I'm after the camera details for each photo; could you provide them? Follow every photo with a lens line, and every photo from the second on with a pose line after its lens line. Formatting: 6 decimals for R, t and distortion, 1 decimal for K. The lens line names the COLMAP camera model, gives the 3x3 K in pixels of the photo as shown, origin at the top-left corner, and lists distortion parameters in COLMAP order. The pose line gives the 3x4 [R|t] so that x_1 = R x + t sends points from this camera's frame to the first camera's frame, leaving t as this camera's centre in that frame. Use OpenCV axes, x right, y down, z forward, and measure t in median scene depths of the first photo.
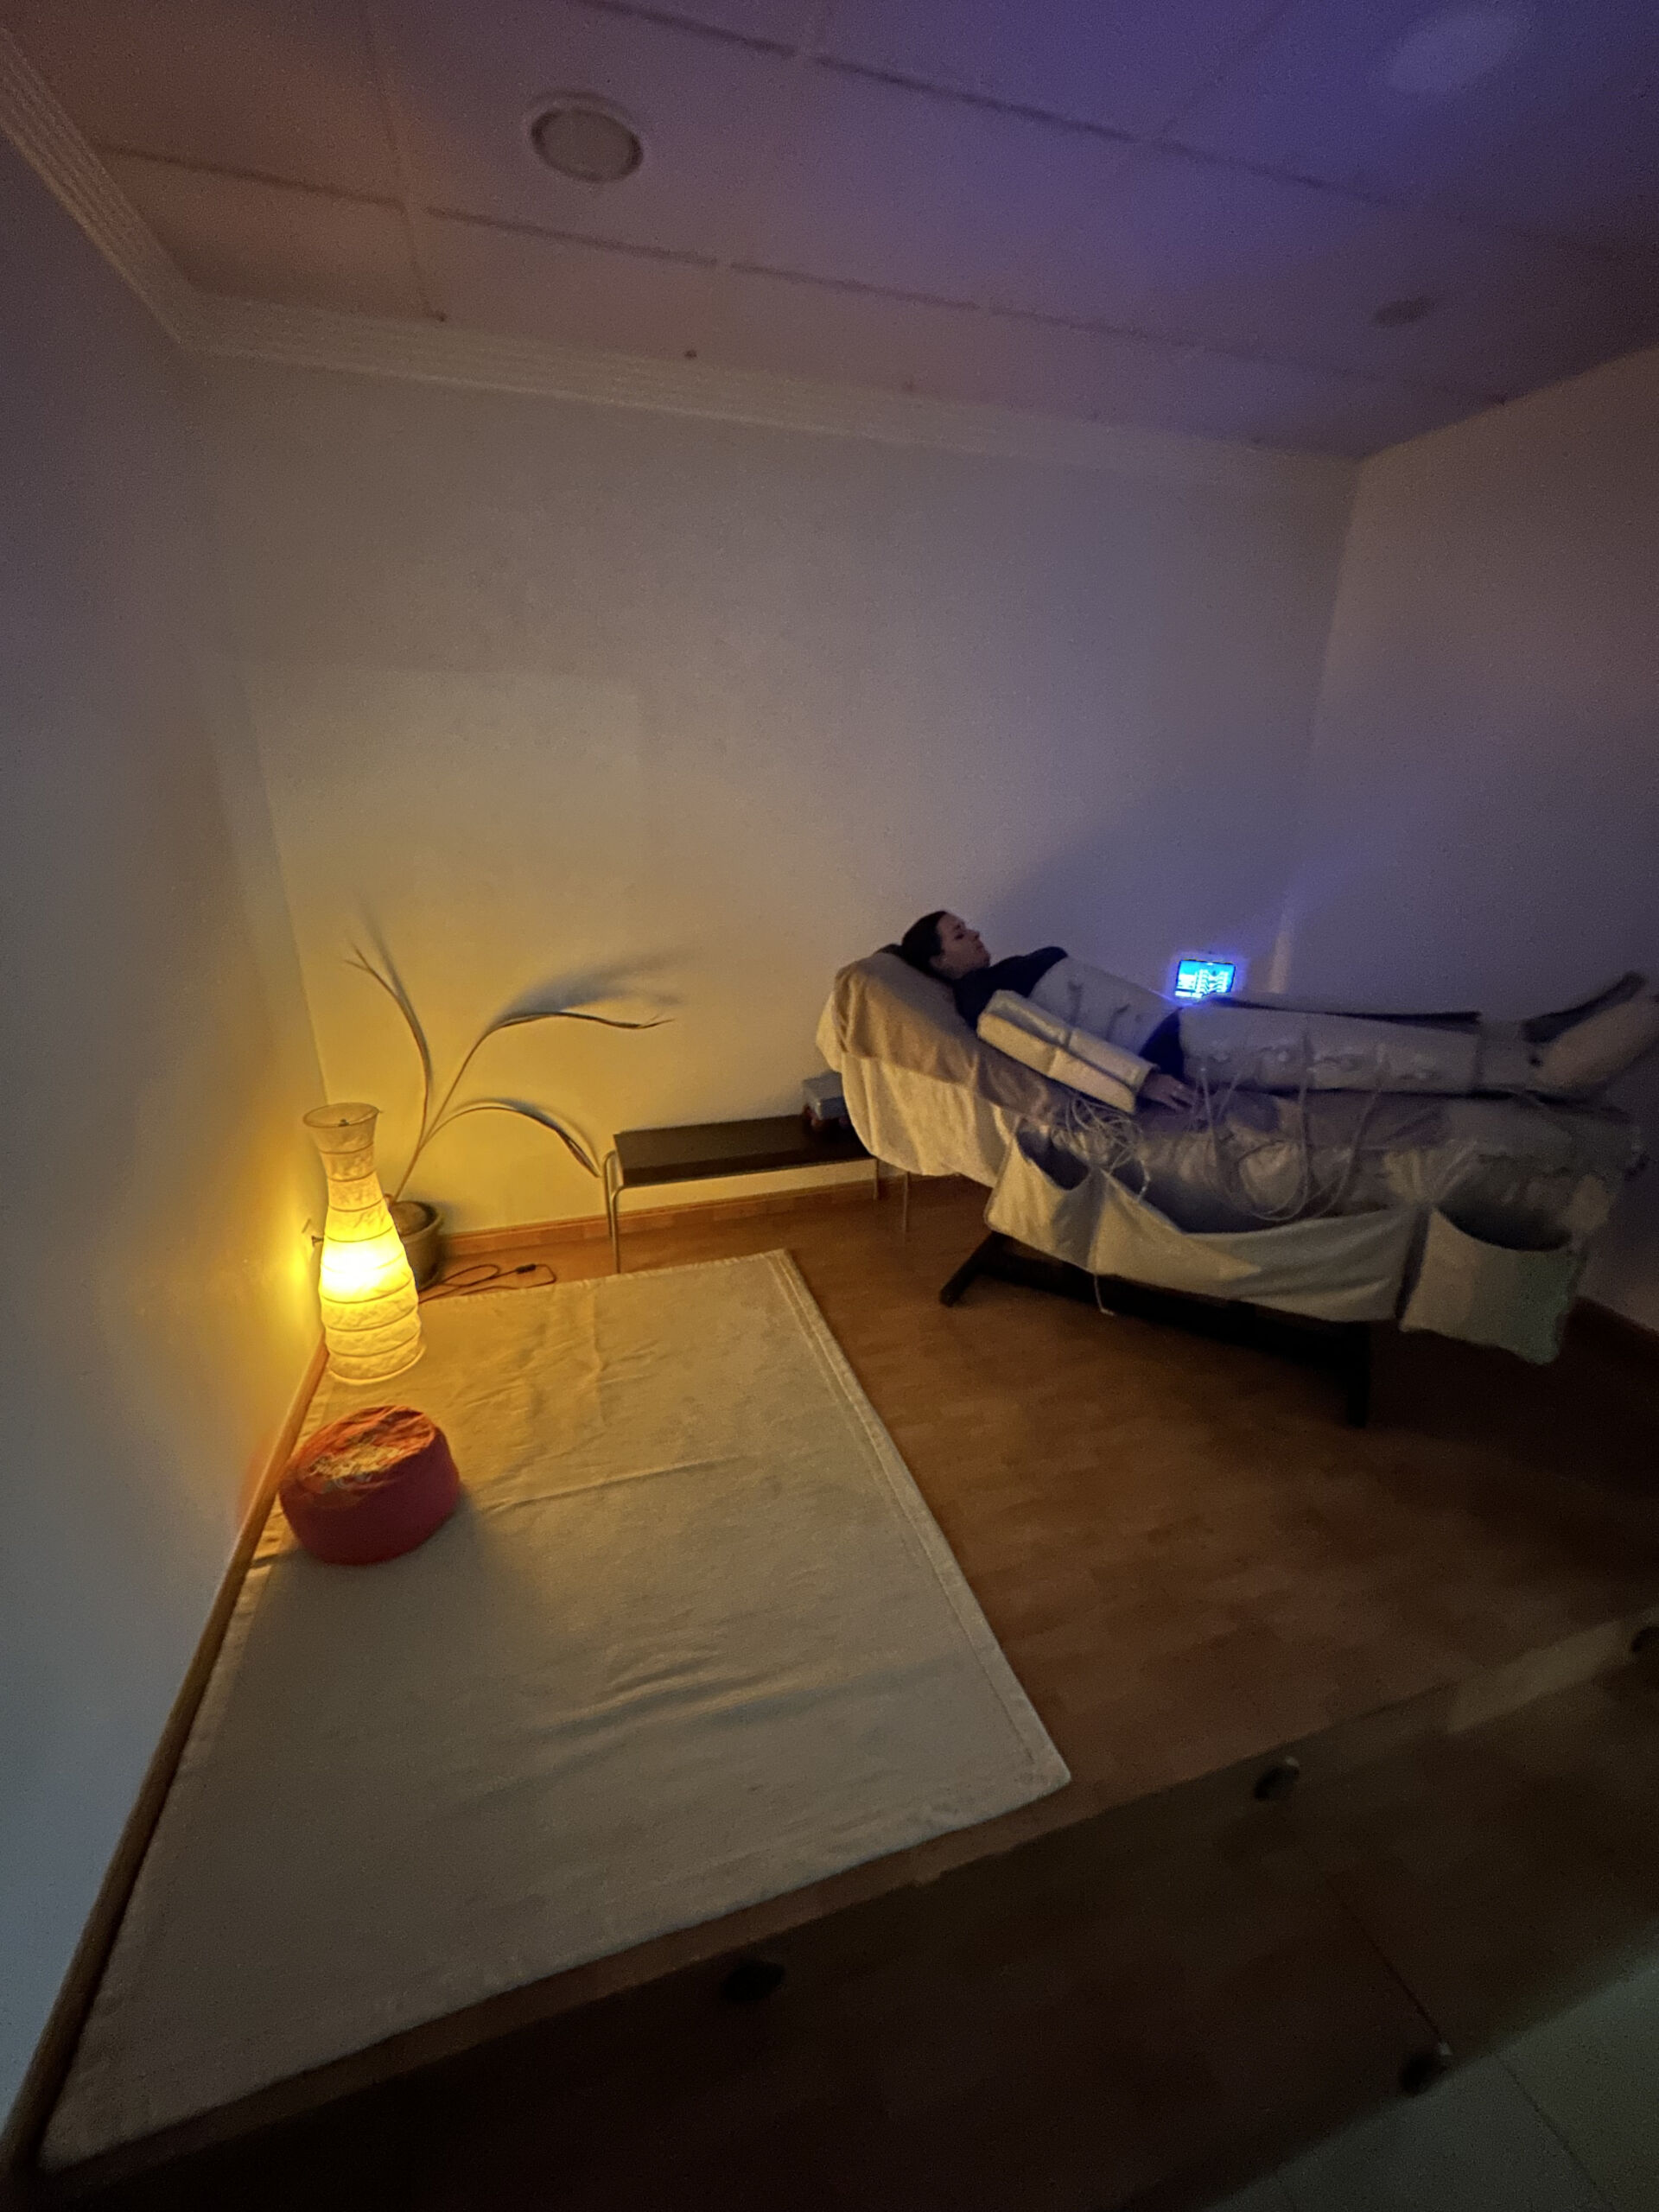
lens RADIAL K [[887.0, 0, 831.4], [0, 887.0, 1108.3], [0, 0, 1]] dist [-0.000404, 0.000119]
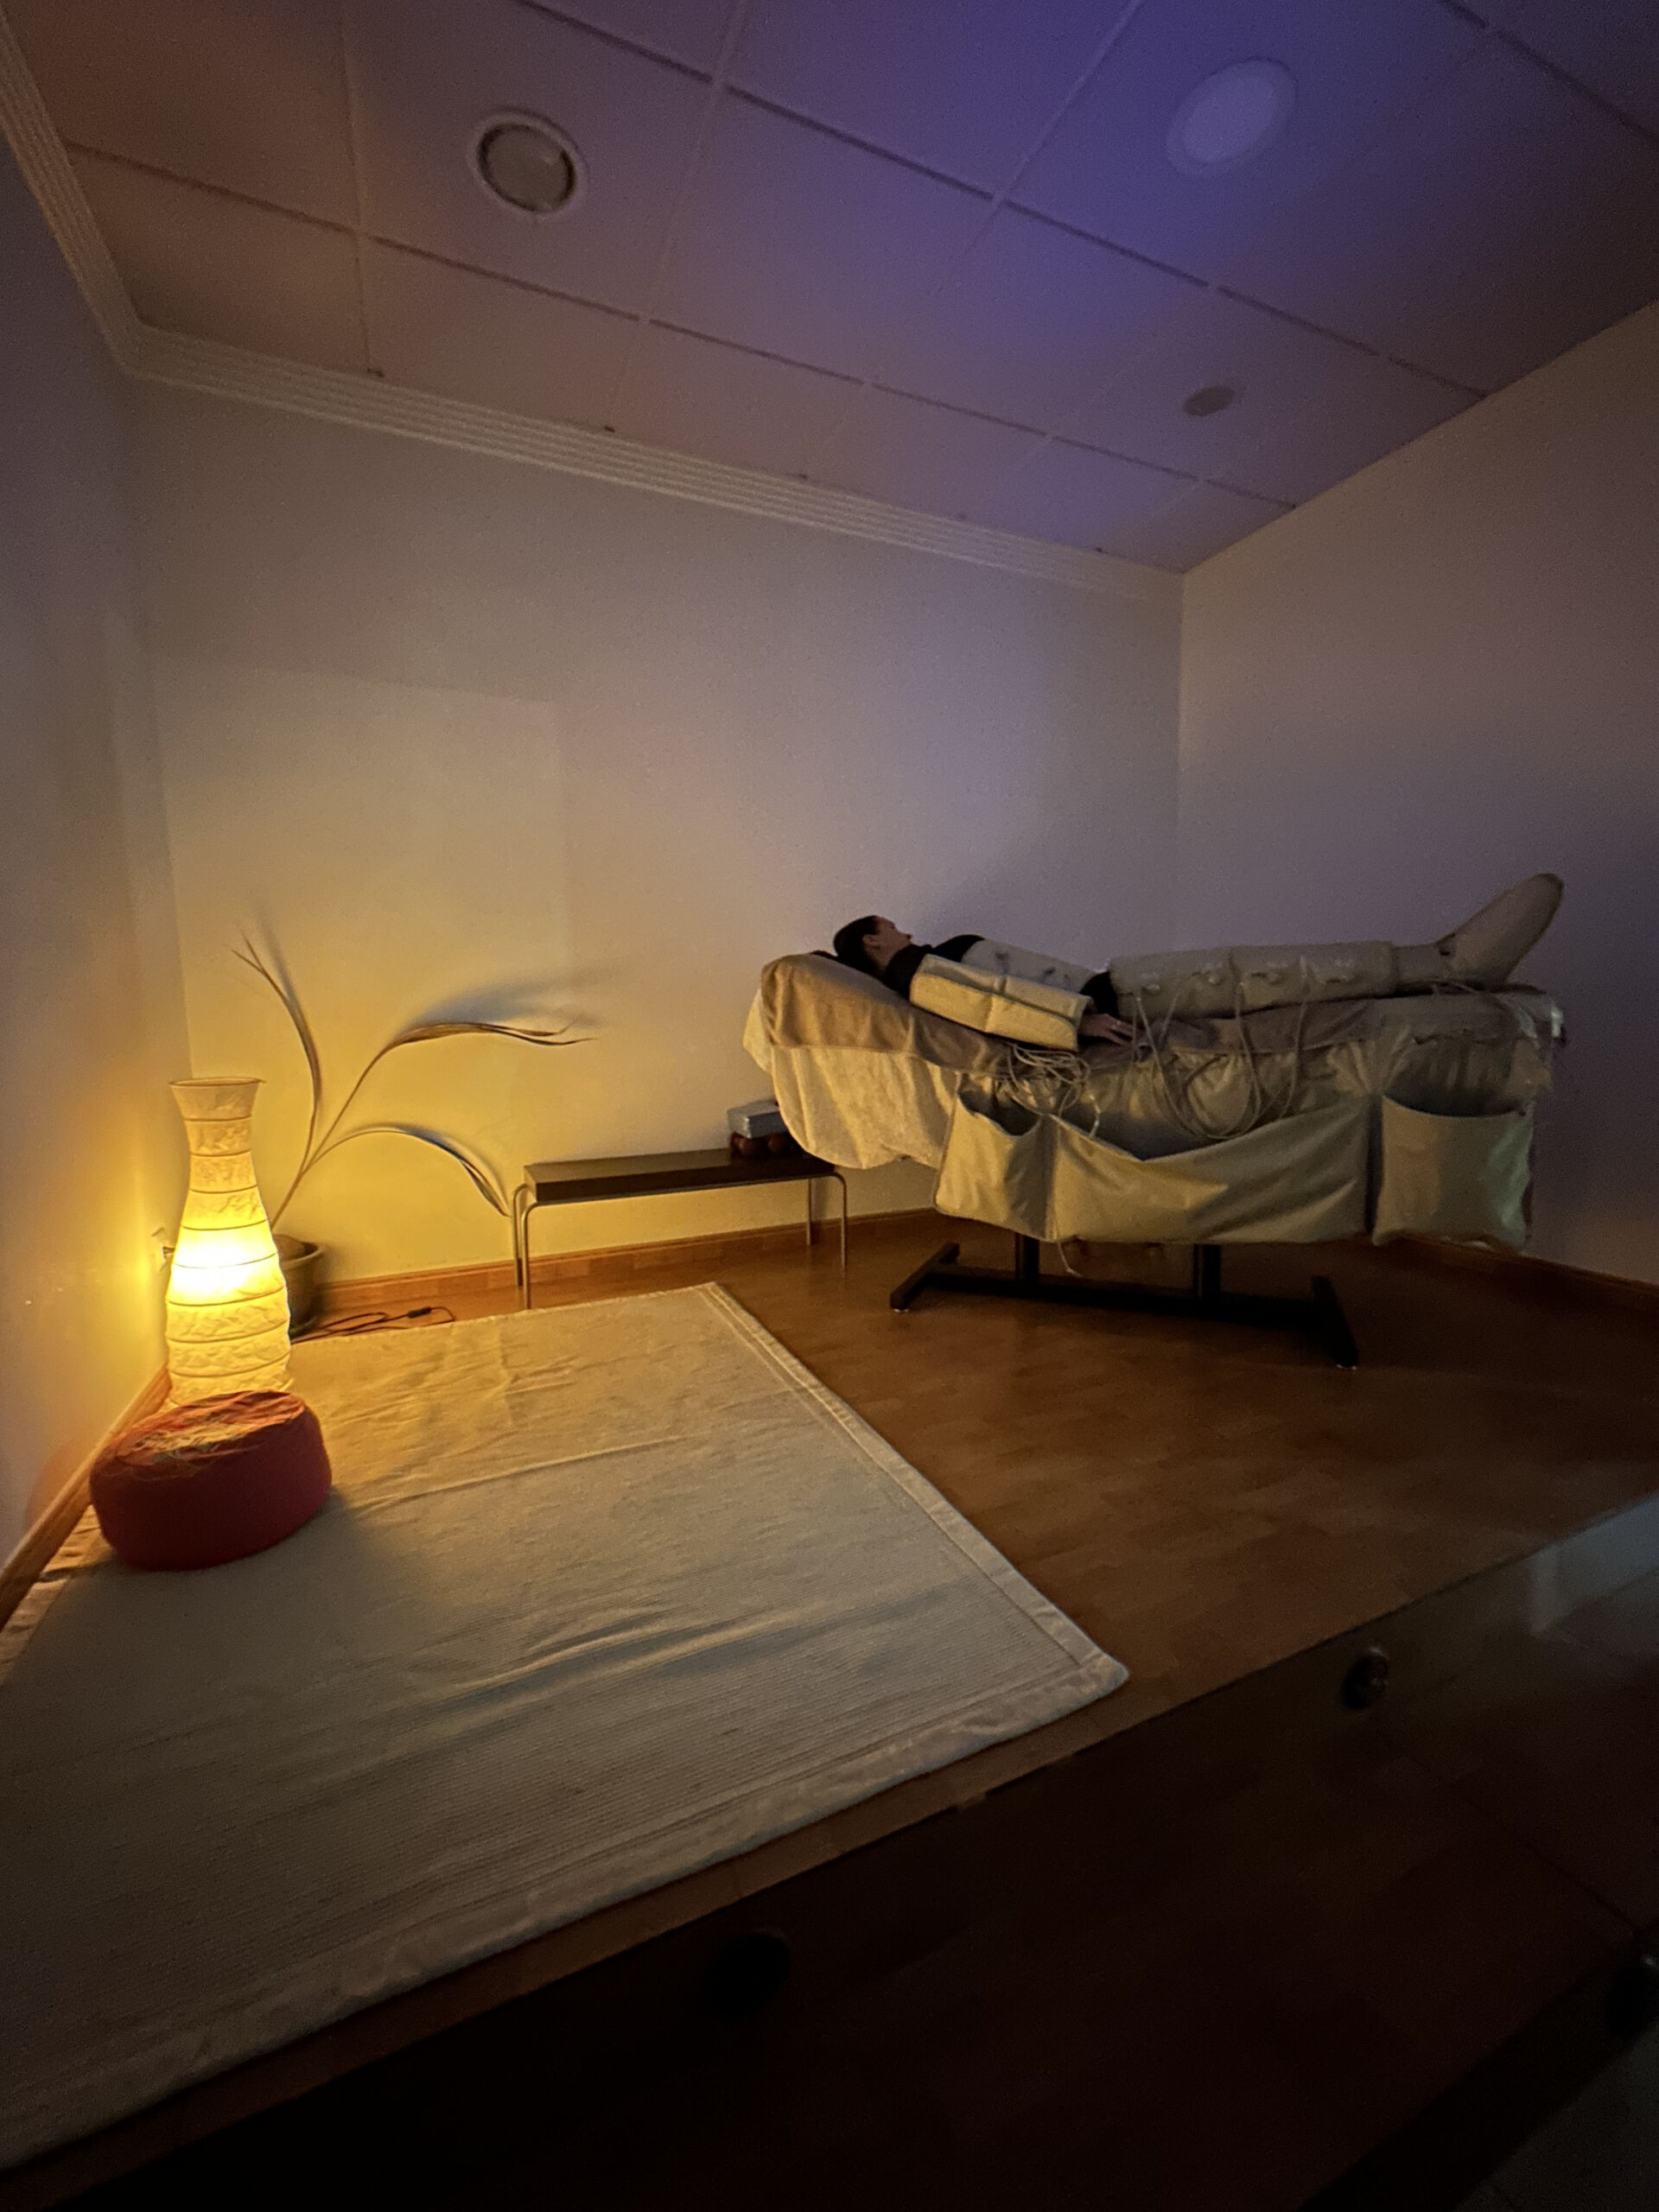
lens RADIAL K [[887.0, 0, 827.1], [0, 887.0, 1105.7], [0, 0, 1]] dist [-0.000404, 0.000119]
pose [[0.993435, -0.038832, 0.107604, -0.042113], [0.062164, 0.972874, -0.222825, 0.271837], [-0.096033, 0.228052, 0.968902, 0.089942]]
